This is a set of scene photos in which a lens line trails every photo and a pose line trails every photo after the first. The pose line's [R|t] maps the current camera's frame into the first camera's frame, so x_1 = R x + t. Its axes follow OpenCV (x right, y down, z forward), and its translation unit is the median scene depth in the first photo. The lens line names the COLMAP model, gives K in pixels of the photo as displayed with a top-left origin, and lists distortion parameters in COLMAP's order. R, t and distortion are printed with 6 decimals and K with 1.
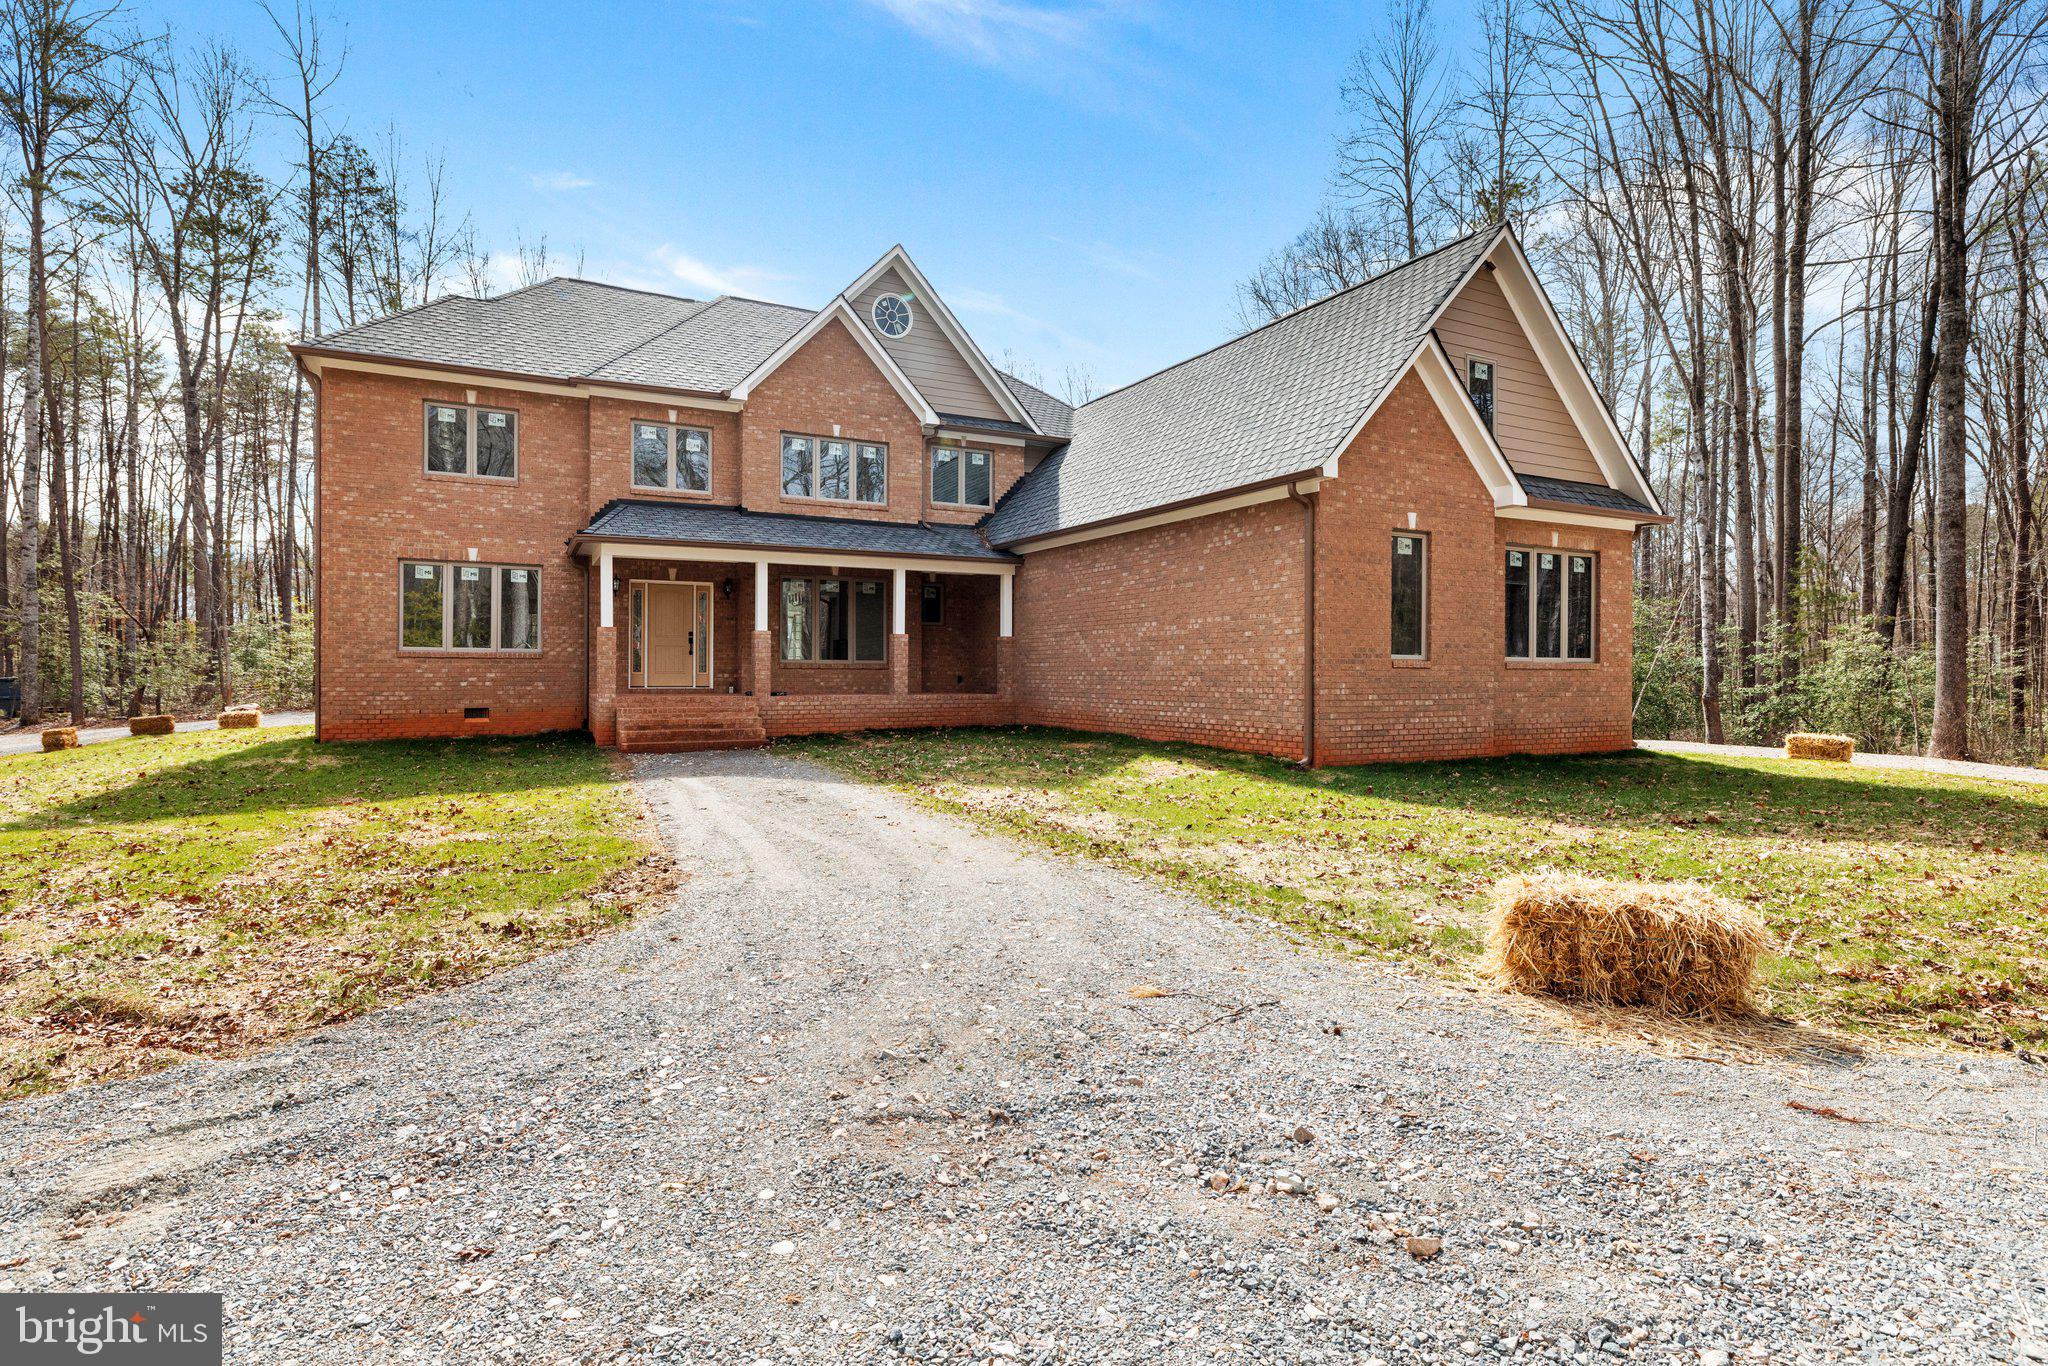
lens RADIAL K [[1082.0, 0, 1026.1], [0, 1082.0, 686.3], [0, 0, 1]] dist [0.000558, -0.000570]
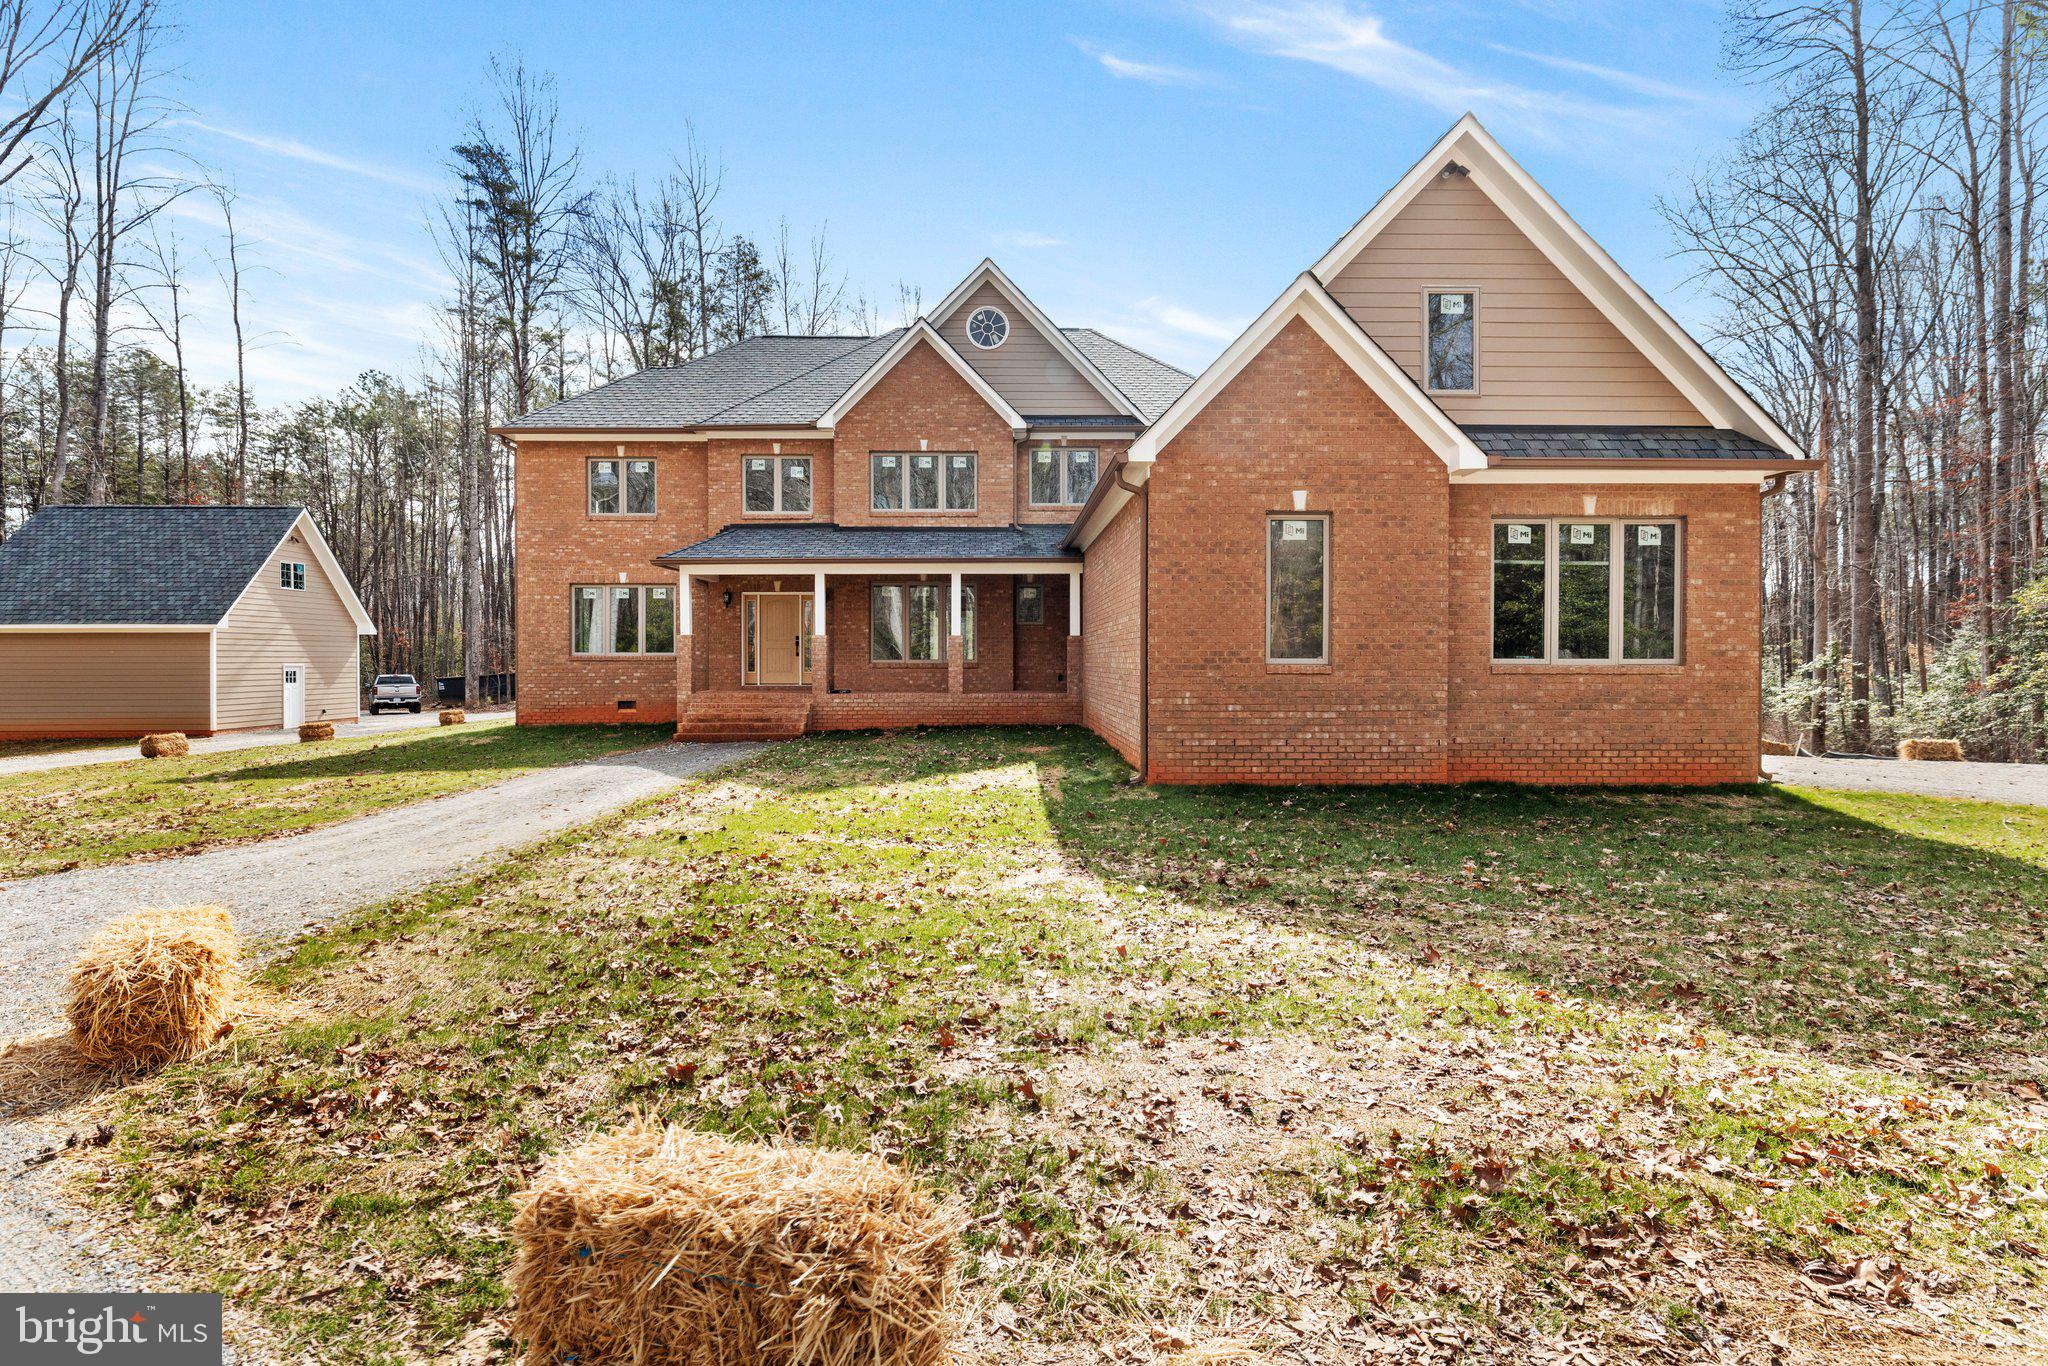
lens RADIAL K [[1082.0, 0, 1025.7], [0, 1082.0, 673.2], [0, 0, 1]] dist [0.000558, -0.000570]
pose [[0.877635, 0.004211, -0.479312, 0.464251], [-0.004894, 0.999988, -0.000175, -0.013222], [0.479305, 0.002499, 0.877645, 0.124791]]
